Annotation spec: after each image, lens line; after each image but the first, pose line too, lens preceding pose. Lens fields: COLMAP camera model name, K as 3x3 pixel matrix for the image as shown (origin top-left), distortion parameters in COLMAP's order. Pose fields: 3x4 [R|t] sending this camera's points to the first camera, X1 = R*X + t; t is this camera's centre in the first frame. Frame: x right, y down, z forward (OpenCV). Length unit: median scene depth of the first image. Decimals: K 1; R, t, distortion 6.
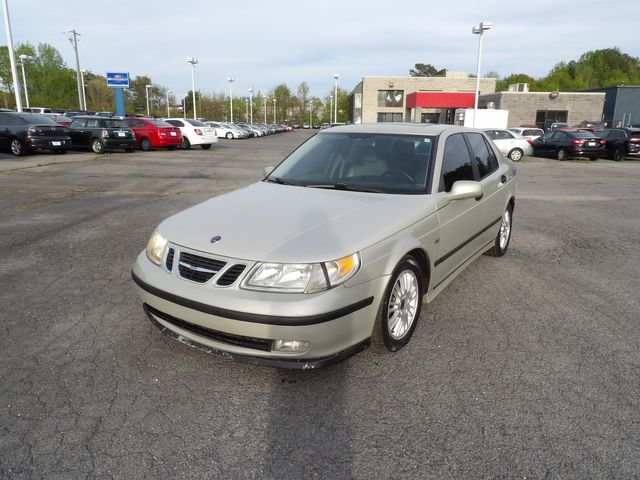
lens RADIAL K [[454.4, 0, 322.3], [0, 454.4, 238.1], [0, 0, 1]] dist [-0.032760, 0.028759]
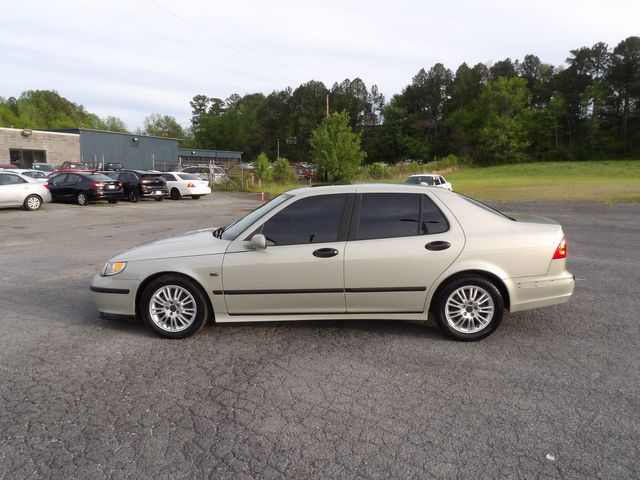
lens RADIAL K [[455.7, 0, 321.6], [0, 455.7, 237.2], [0, 0, 1]] dist [-0.030483, 0.024250]
pose [[0.466546, -0.123427, 0.875843, -0.032158], [0.197218, 0.979803, 0.033022, -0.023670], [-0.862230, 0.157326, 0.481465, 0.080988]]
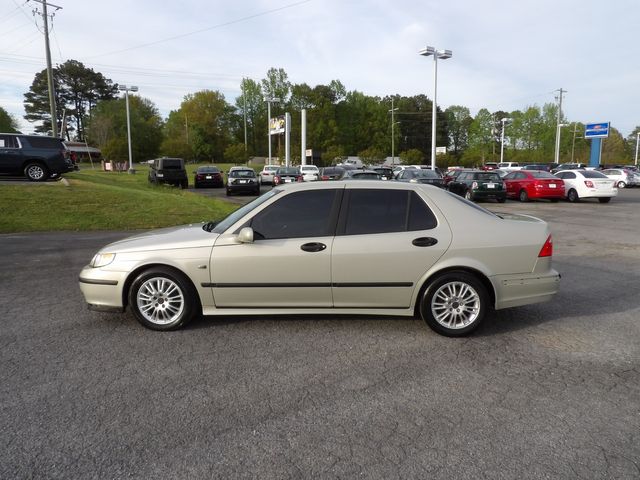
lens RADIAL K [[454.4, 0, 322.3], [0, 454.4, 238.1], [0, 0, 1]] dist [-0.032760, 0.028759]
pose [[0.523752, 0.099159, -0.846080, 0.127752], [-0.190471, 0.981689, -0.002856, -0.011875], [0.830304, 0.162649, 0.533048, 0.045727]]
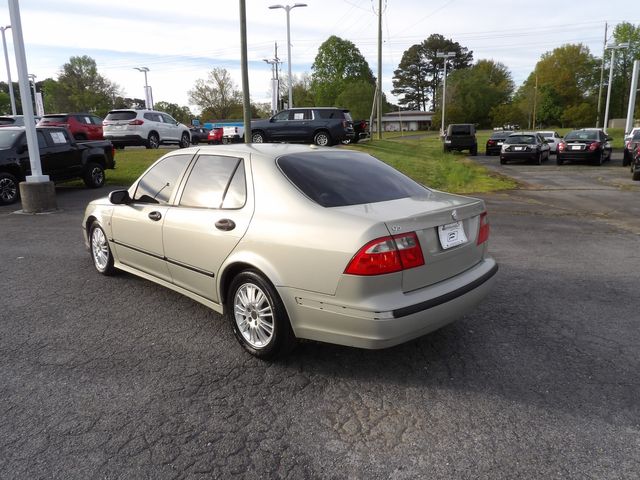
lens RADIAL K [[451.2, 0, 322.2], [0, 451.2, 238.4], [0, 0, 1]] dist [-0.031367, 0.026264]
pose [[-0.204005, 0.186114, -0.961116, 0.126241], [-0.224375, 0.946739, 0.230956, -0.036889], [0.952910, 0.262767, -0.151380, 0.154079]]
